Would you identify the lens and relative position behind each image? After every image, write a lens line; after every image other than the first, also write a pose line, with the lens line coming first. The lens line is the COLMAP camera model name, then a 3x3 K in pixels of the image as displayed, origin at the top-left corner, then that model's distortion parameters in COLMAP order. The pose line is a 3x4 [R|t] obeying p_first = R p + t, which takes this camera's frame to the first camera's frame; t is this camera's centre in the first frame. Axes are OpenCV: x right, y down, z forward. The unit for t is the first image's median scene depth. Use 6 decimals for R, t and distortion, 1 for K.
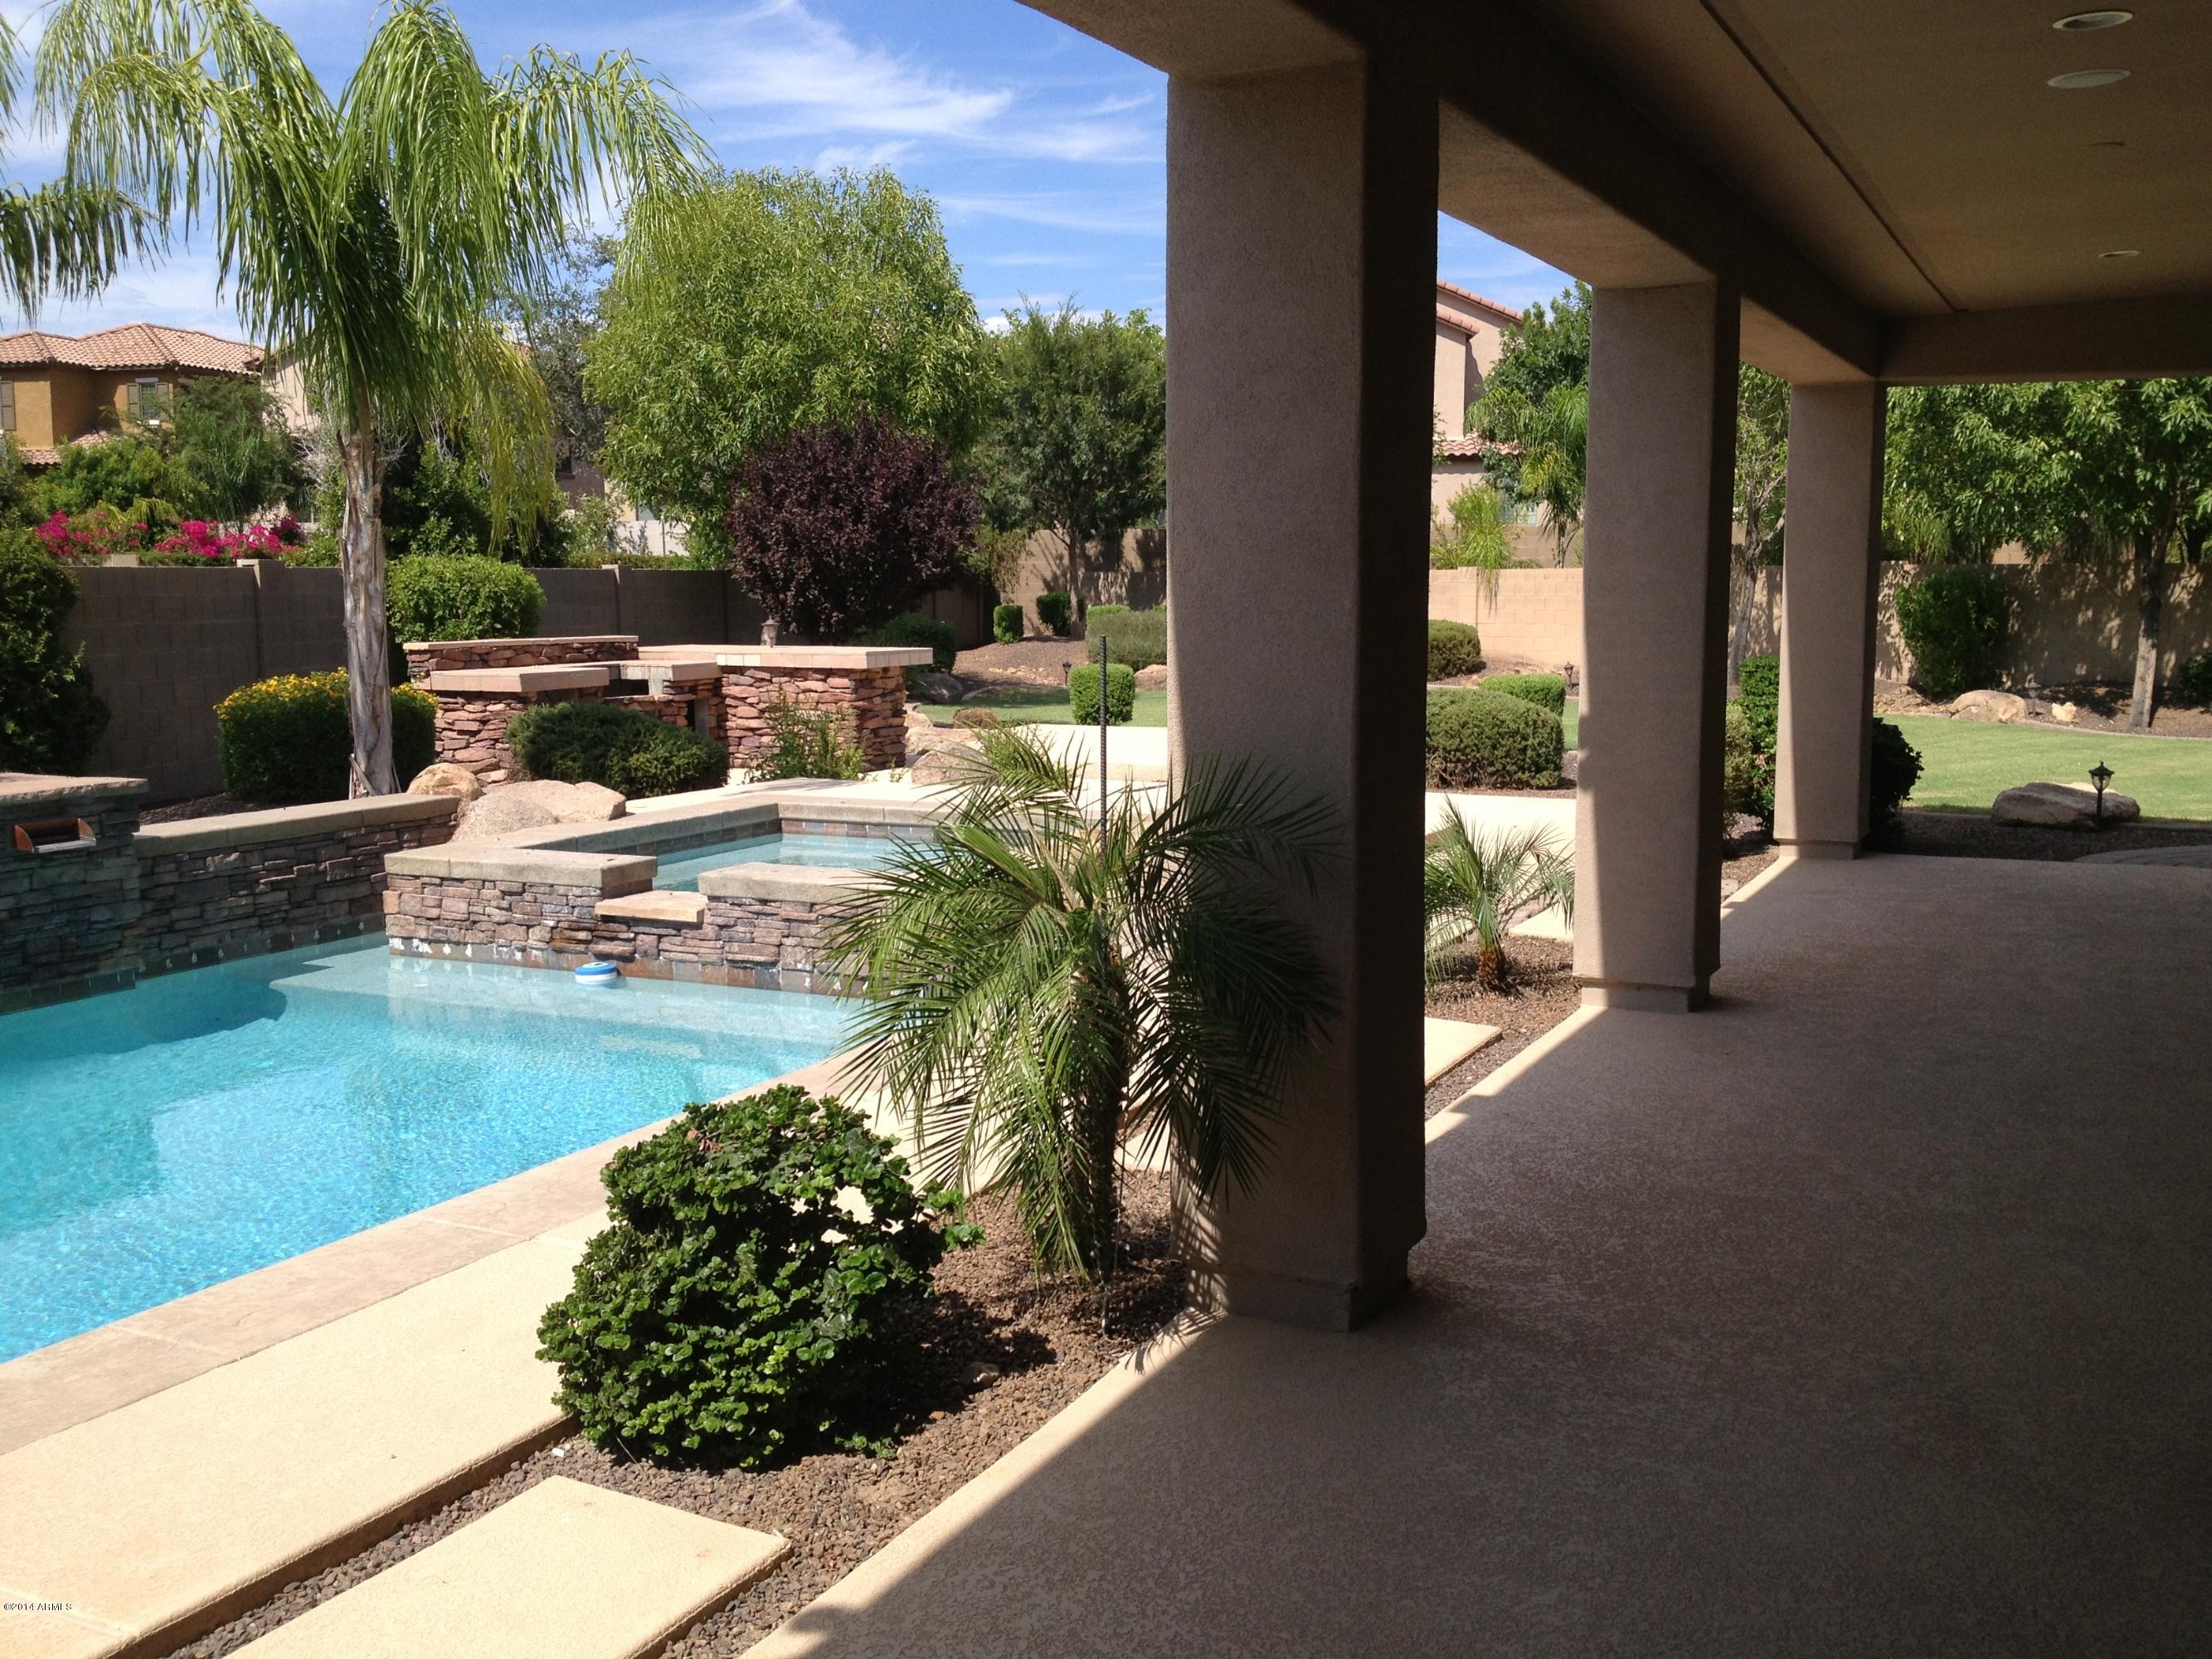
lens RADIAL K [[2118.5, 0, 1110.1], [0, 2118.5, 821.7], [0, 0, 1]] dist [0.160453, -0.381679]
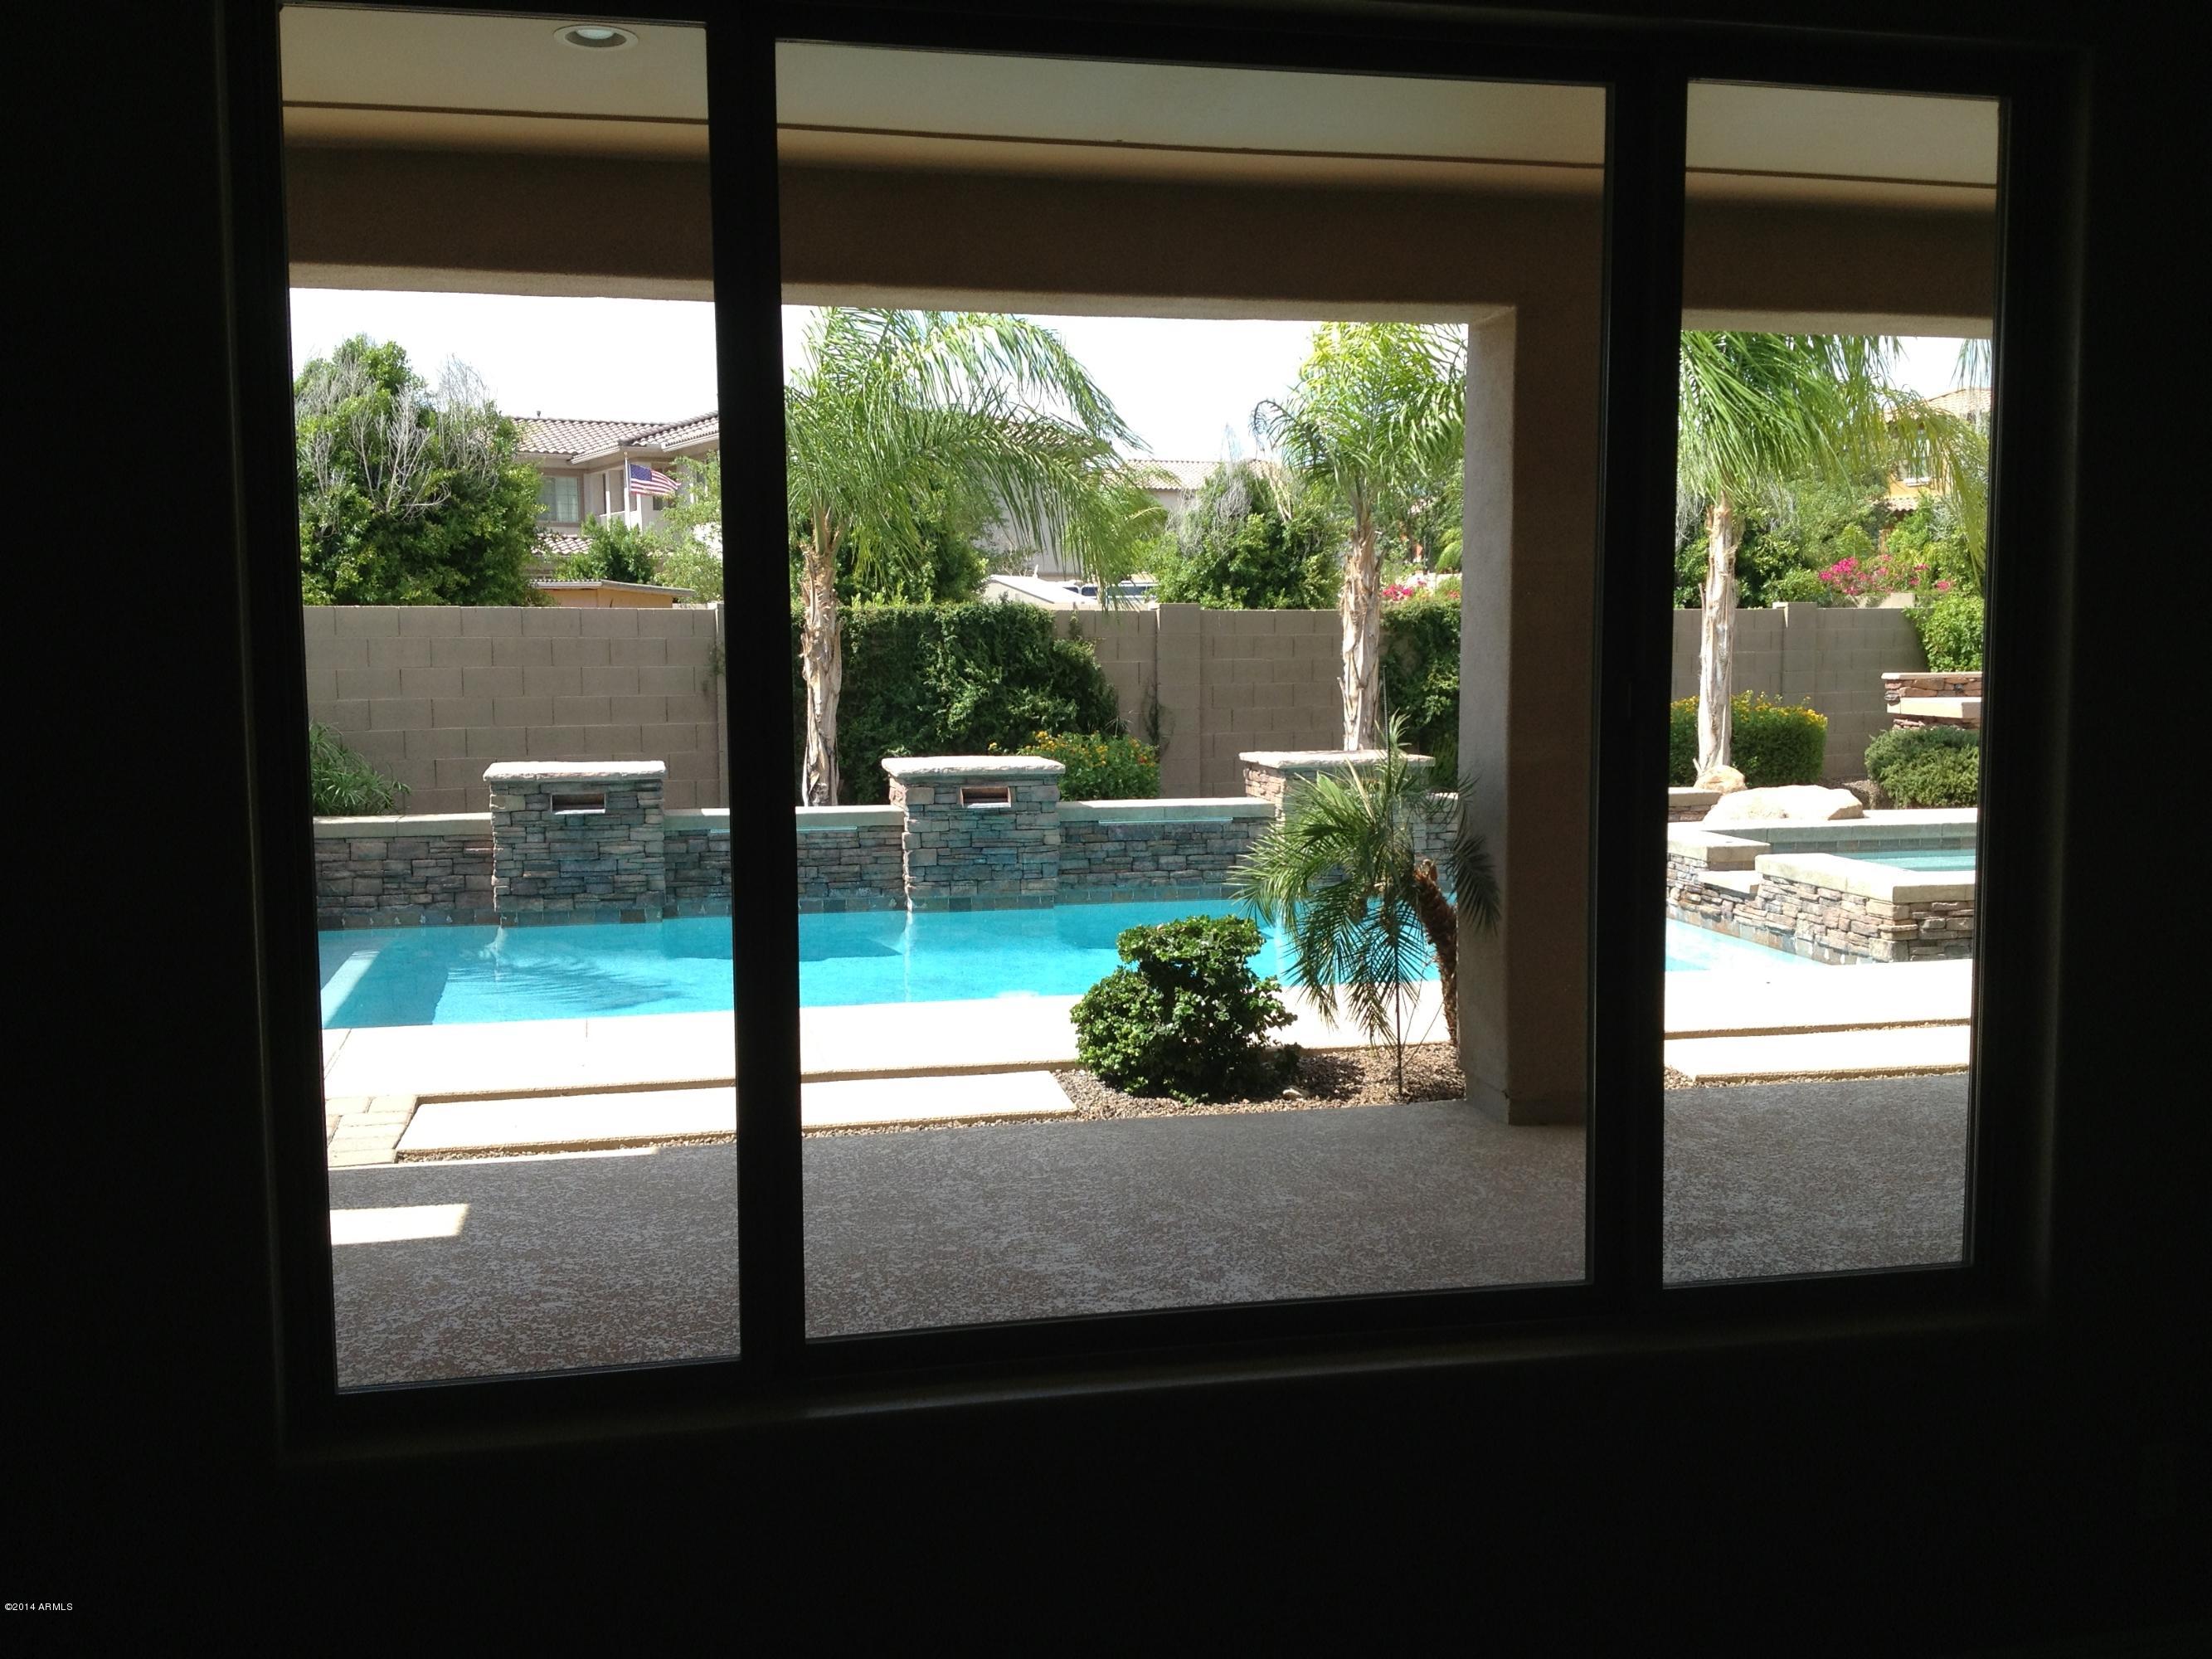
lens RADIAL K [[2118.5, 0, 1110.1], [0, 2118.5, 821.7], [0, 0, 1]] dist [0.160453, -0.381679]
pose [[0.625120, 0.078517, -0.776569, 0.552236], [-0.089377, 0.995584, 0.028716, 0.001972], [0.775395, 0.051457, 0.629377, -0.097848]]
